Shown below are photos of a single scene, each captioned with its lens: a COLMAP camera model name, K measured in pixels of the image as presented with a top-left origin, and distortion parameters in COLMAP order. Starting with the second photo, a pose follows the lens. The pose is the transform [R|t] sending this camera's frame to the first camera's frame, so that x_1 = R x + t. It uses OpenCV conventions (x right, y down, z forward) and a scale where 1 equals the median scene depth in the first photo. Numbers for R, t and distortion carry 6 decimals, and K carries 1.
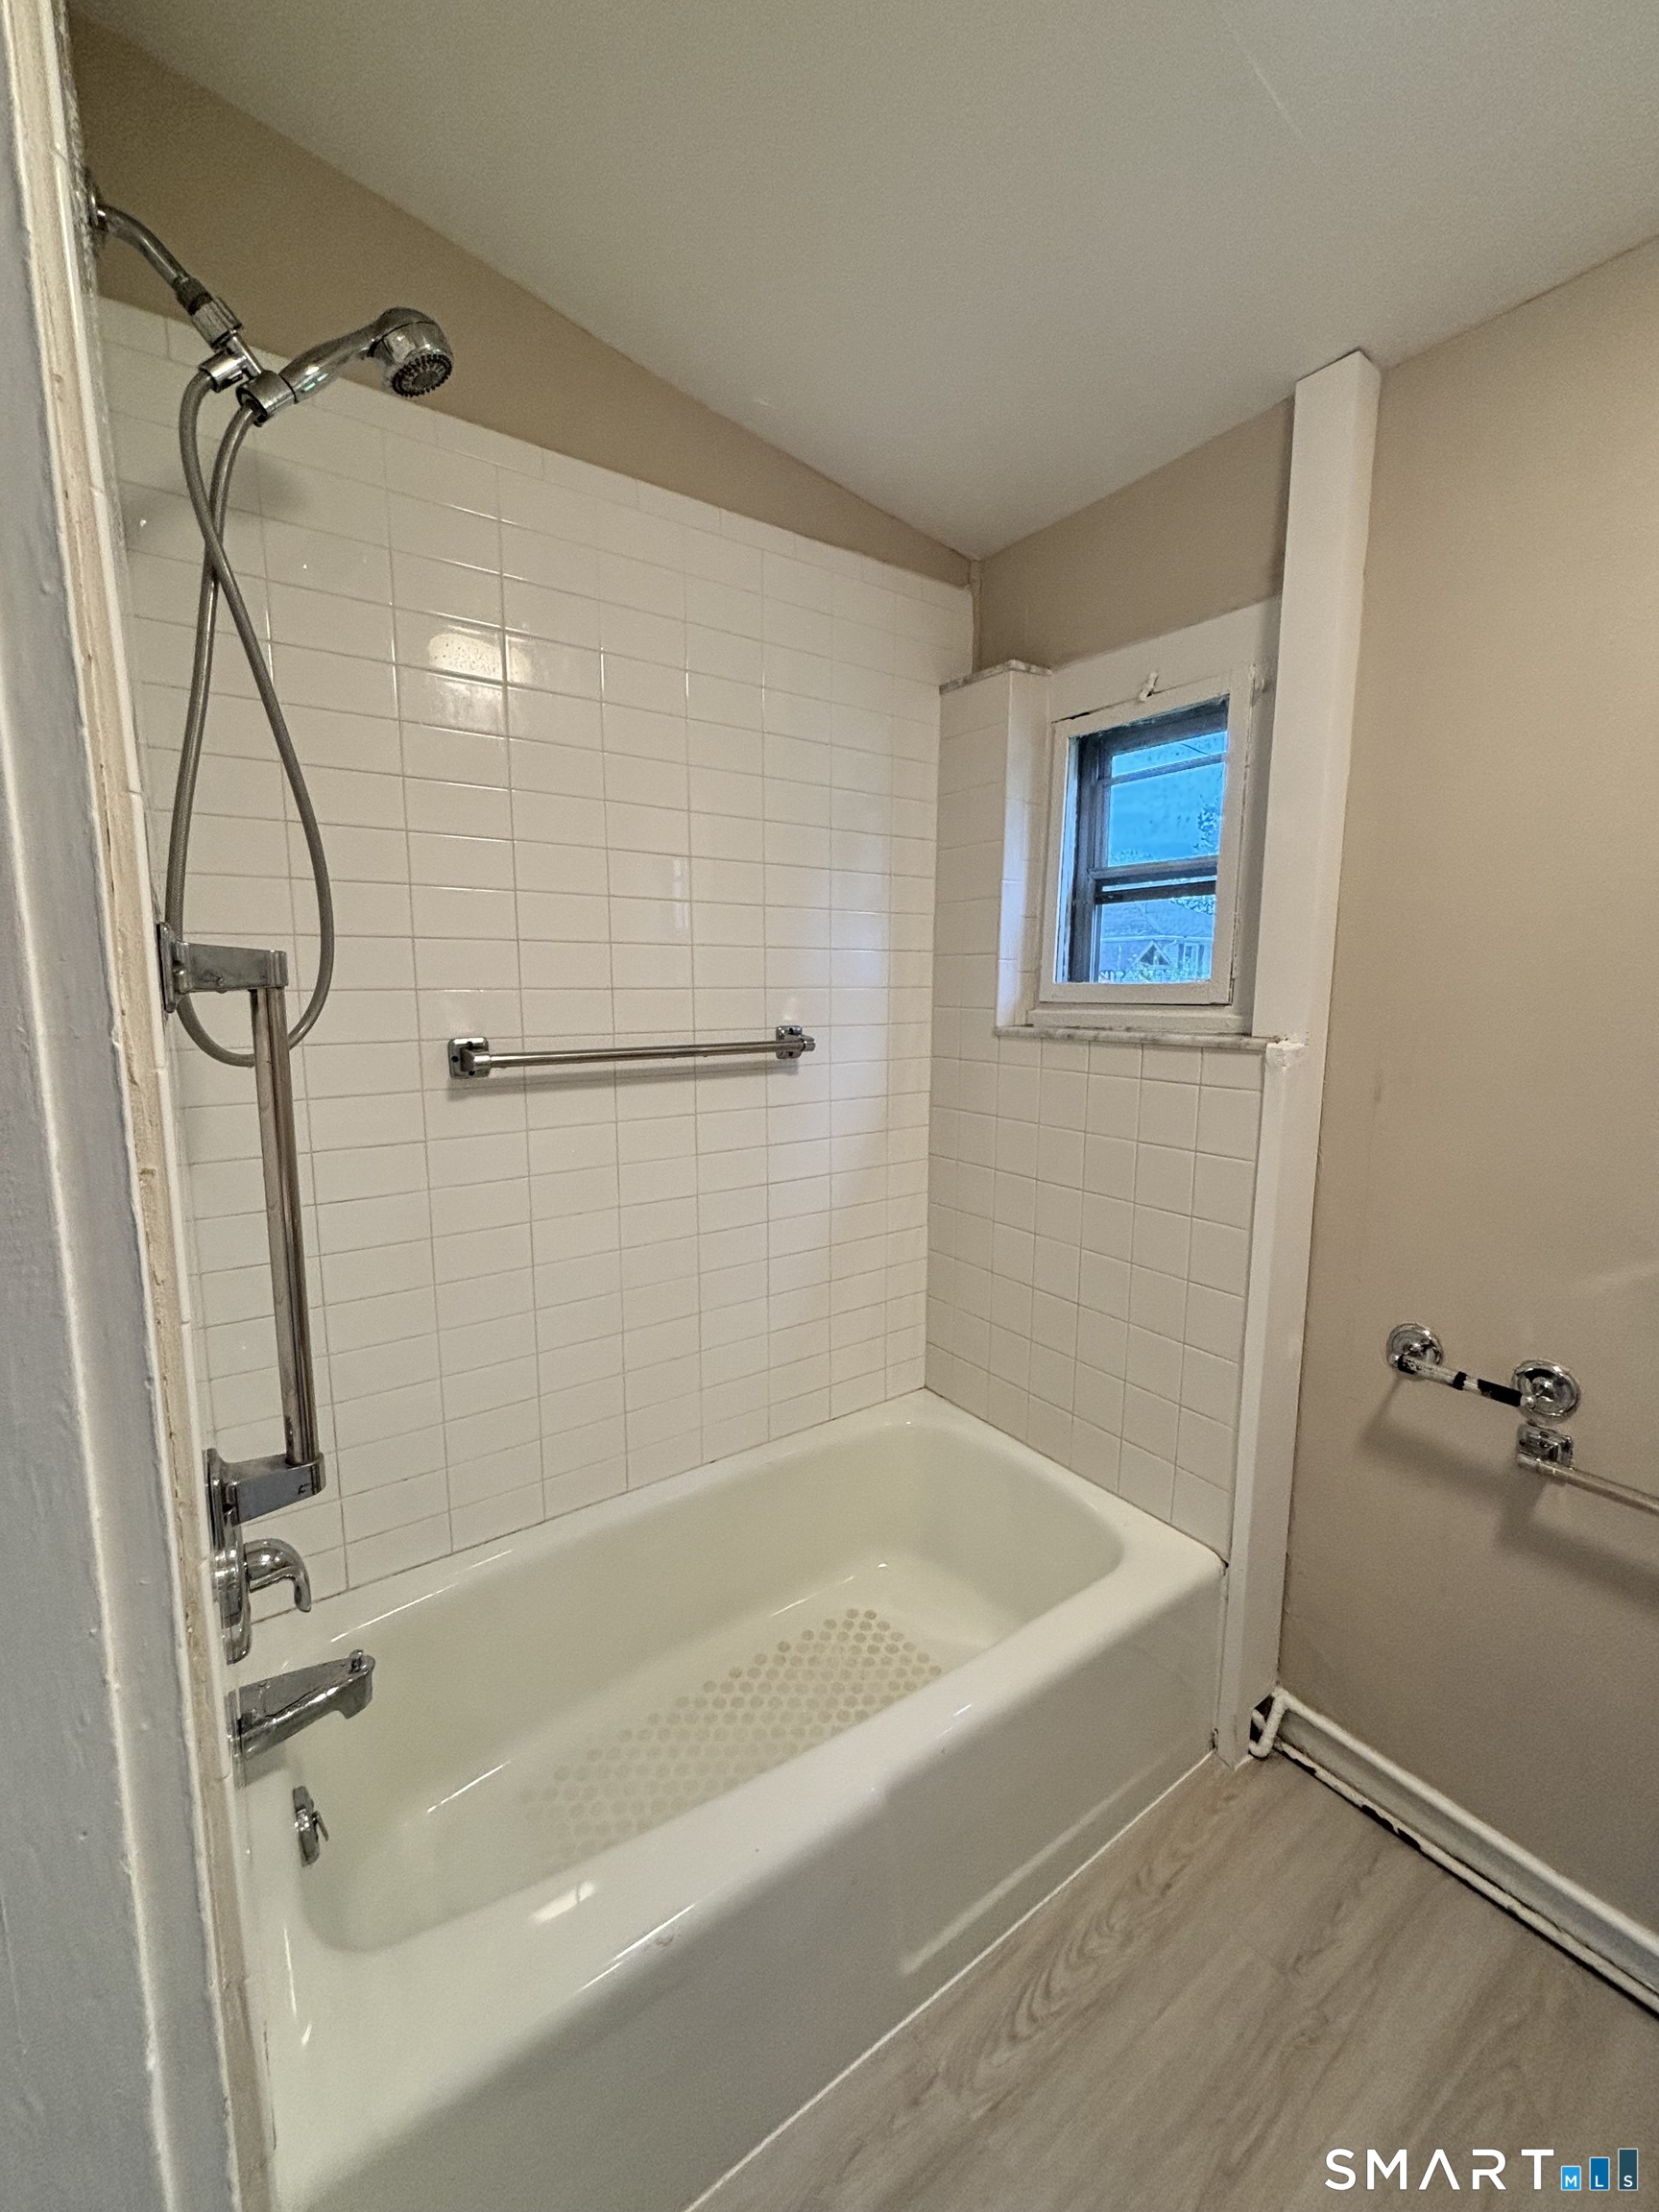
lens RADIAL K [[900.2, 0, 834.0], [0, 900.2, 1104.4], [0, 0, 1]] dist [0.002932, 0.000752]
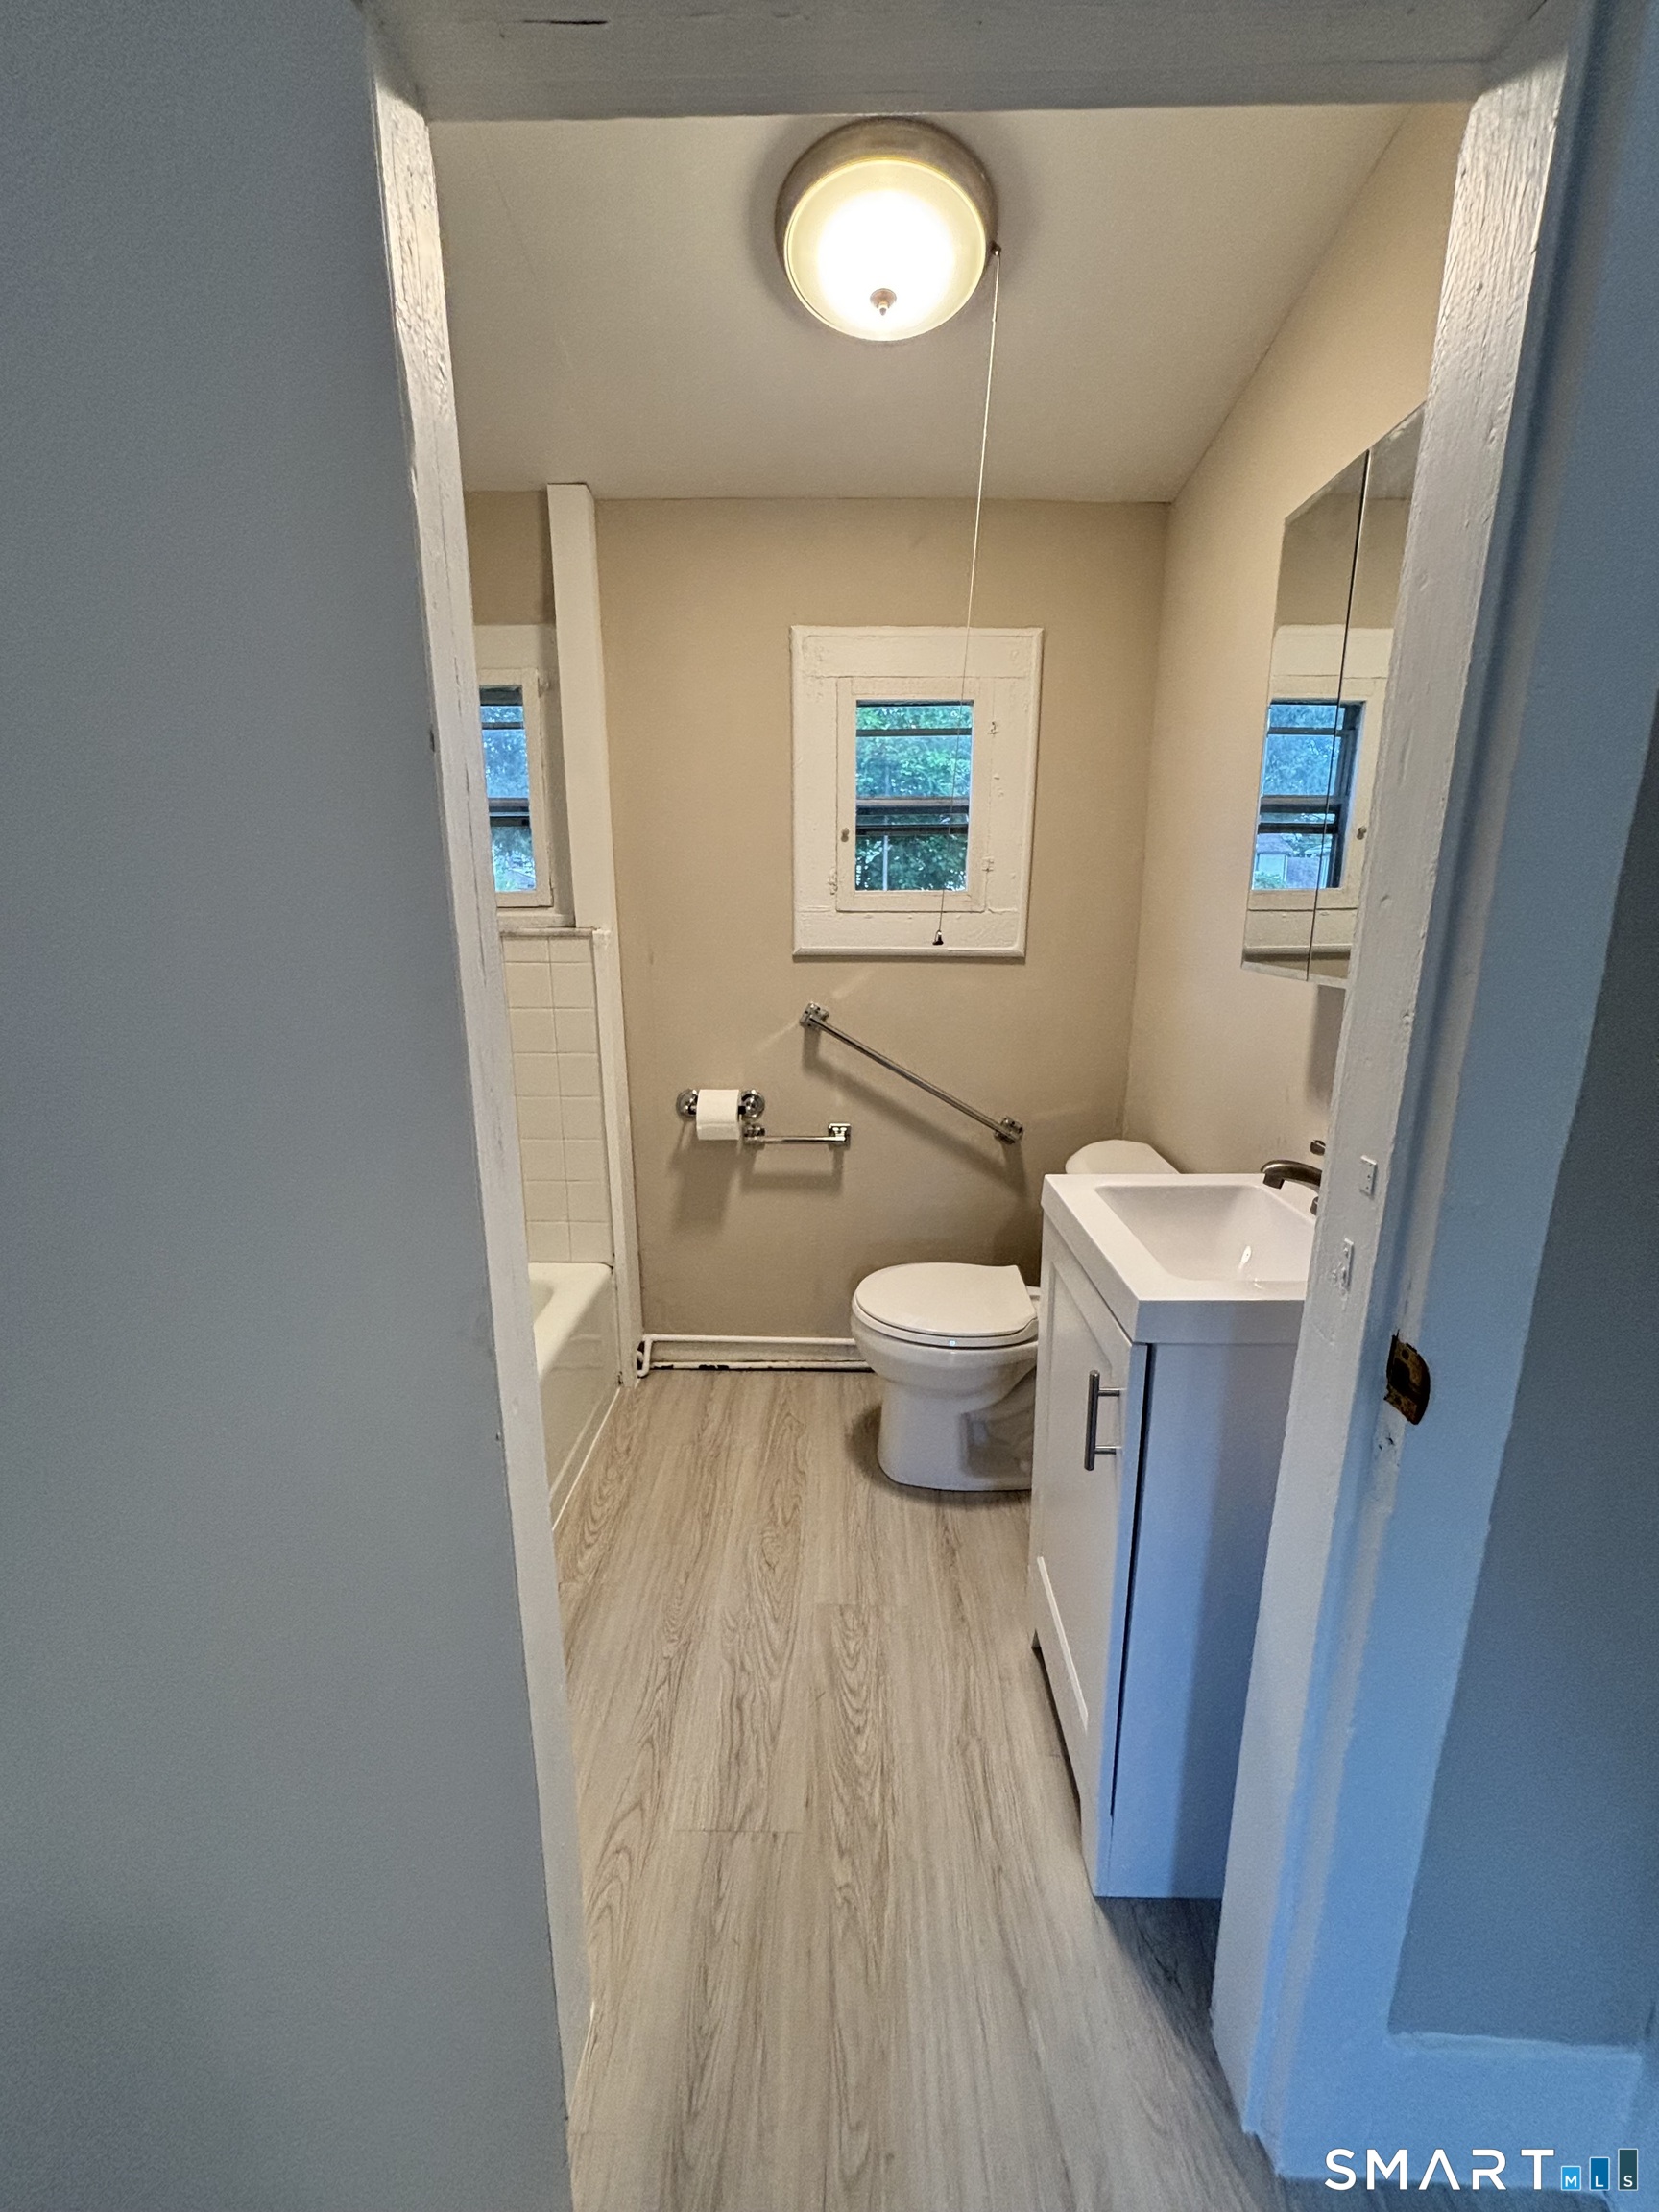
lens RADIAL K [[900.2, 0, 828.7], [0, 900.2, 1118.3], [0, 0, 1]] dist [0.002932, 0.000752]
pose [[0.606583, -0.198553, 0.769827, -0.483152], [0.115724, 0.980049, 0.161590, 0.042246], [-0.786553, -0.008930, 0.617458, -0.260456]]
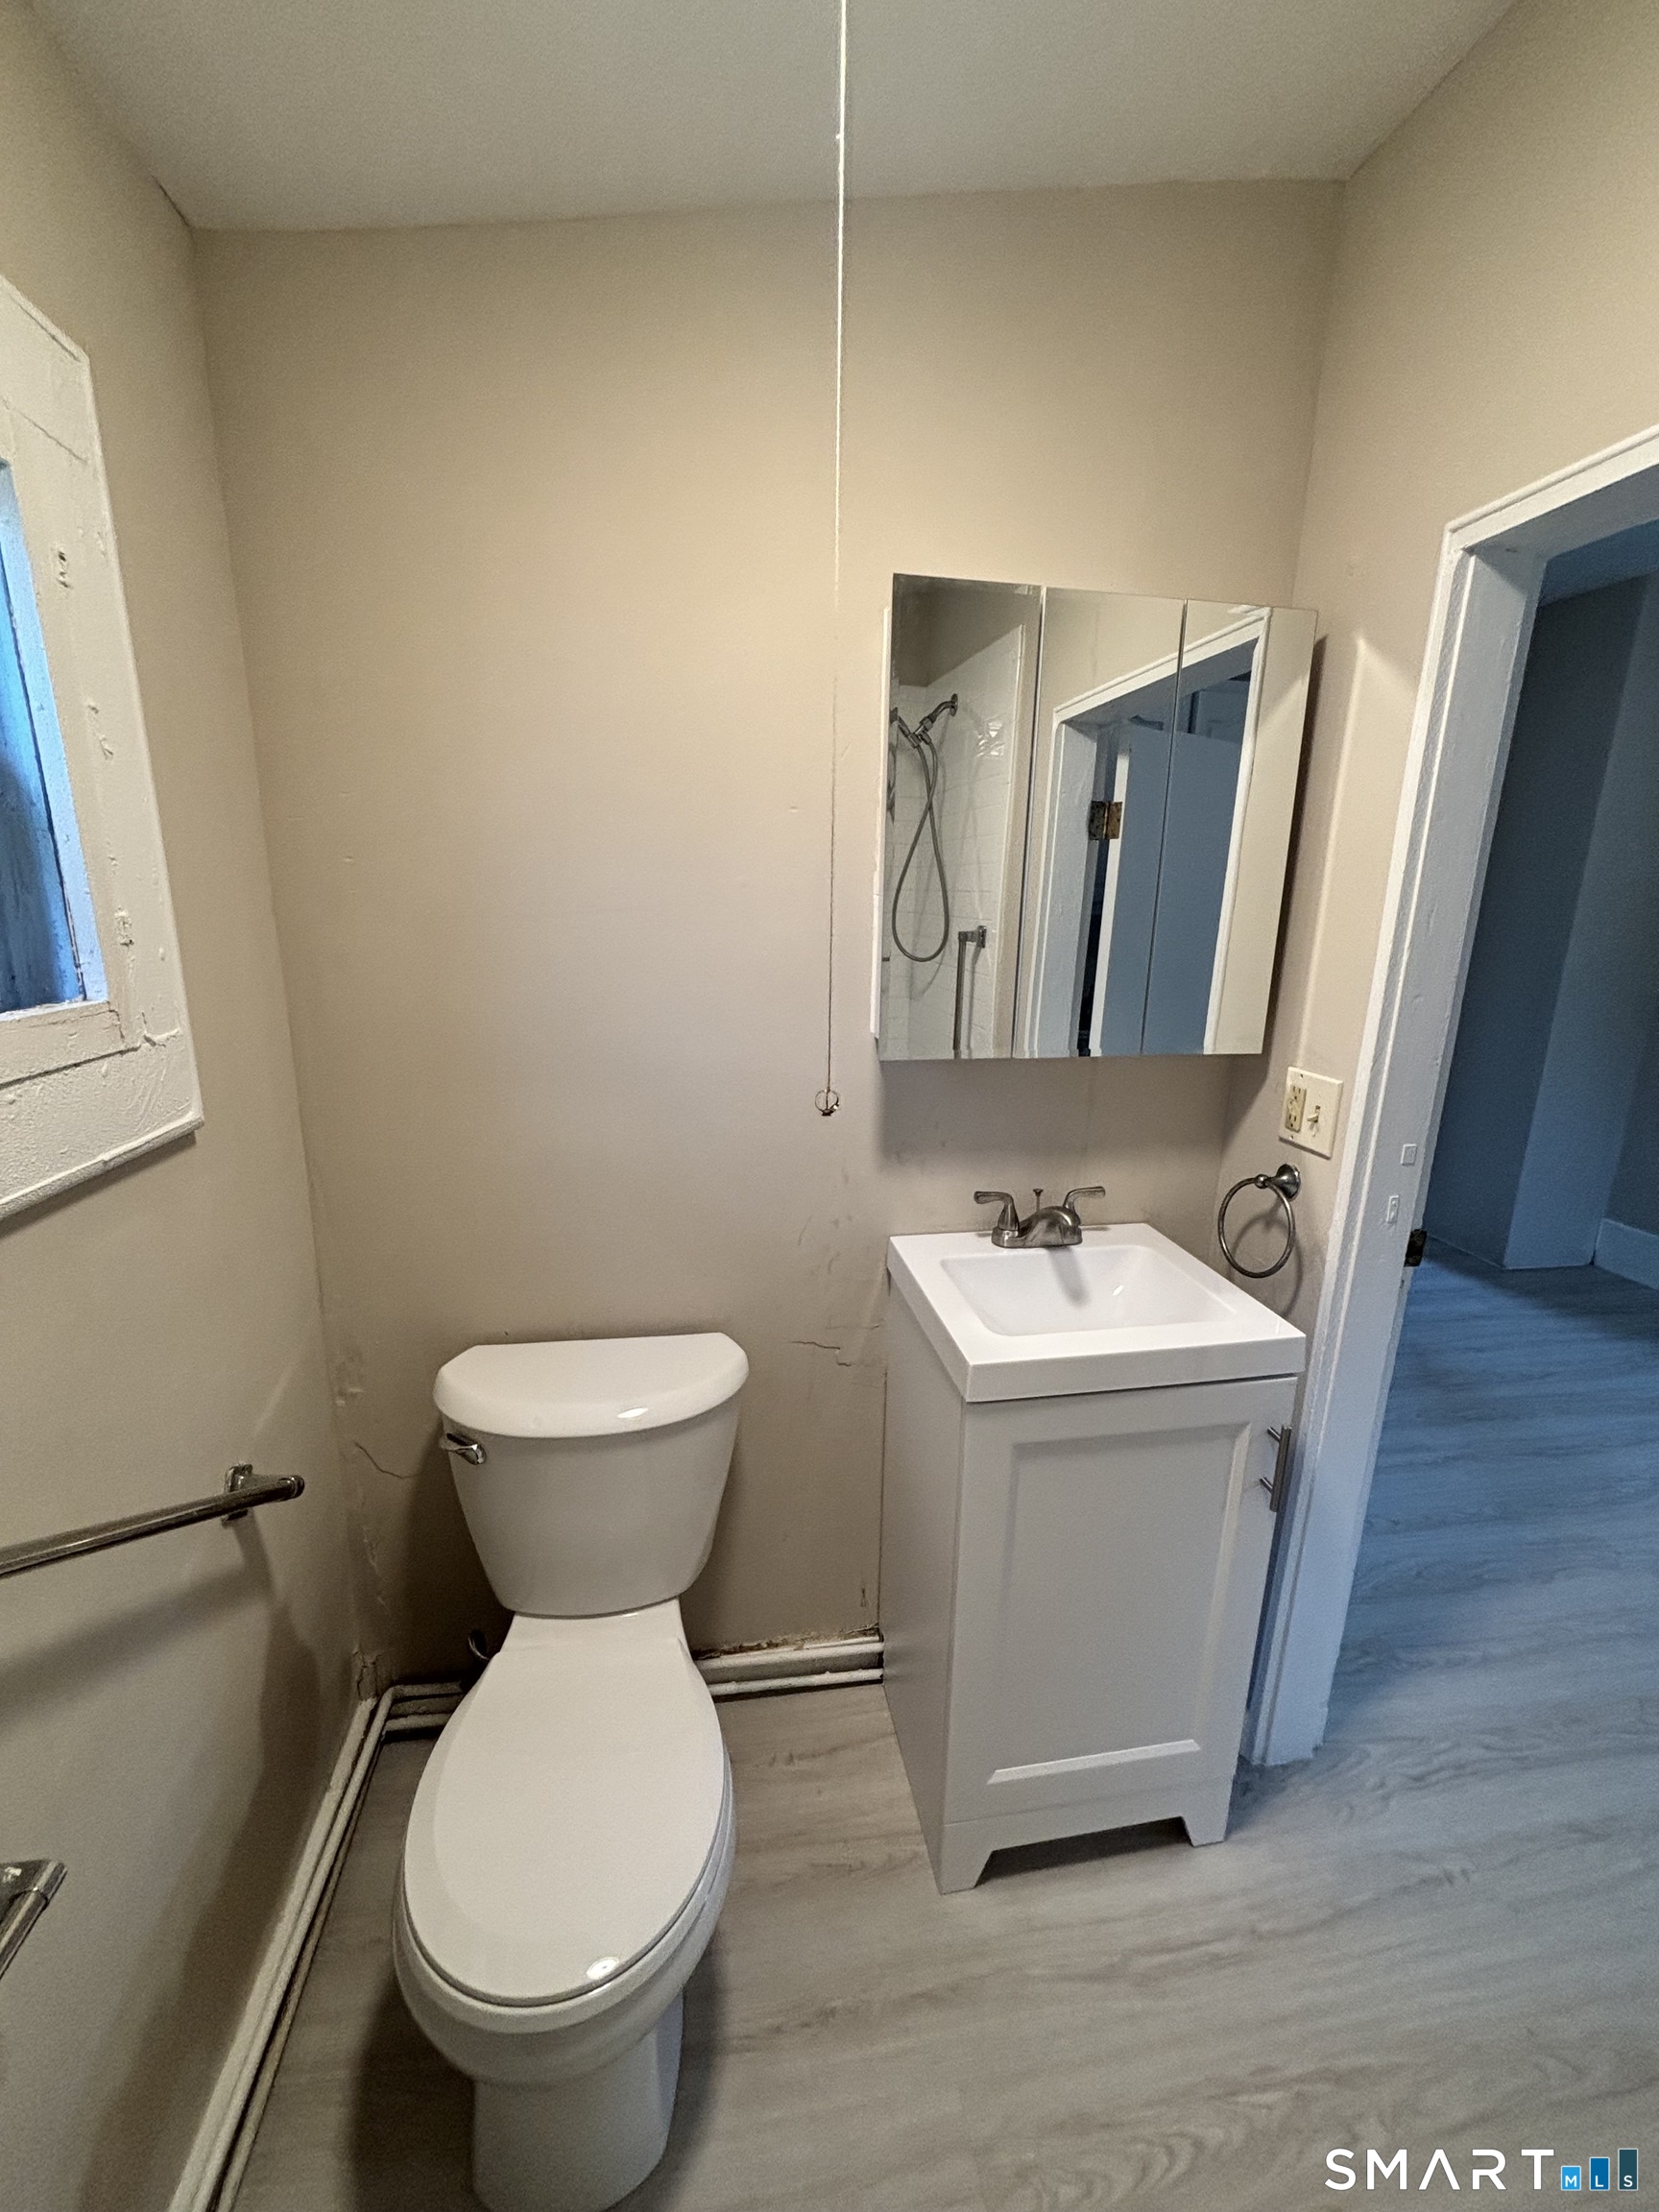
lens RADIAL K [[900.2, 0, 832.2], [0, 900.2, 1117.8], [0, 0, 1]] dist [0.002932, 0.000752]
pose [[-0.900224, -0.133750, 0.414375, 0.217134], [0.032659, 0.928234, 0.370560, -0.174317], [-0.434200, 0.347120, -0.831251, 0.733488]]
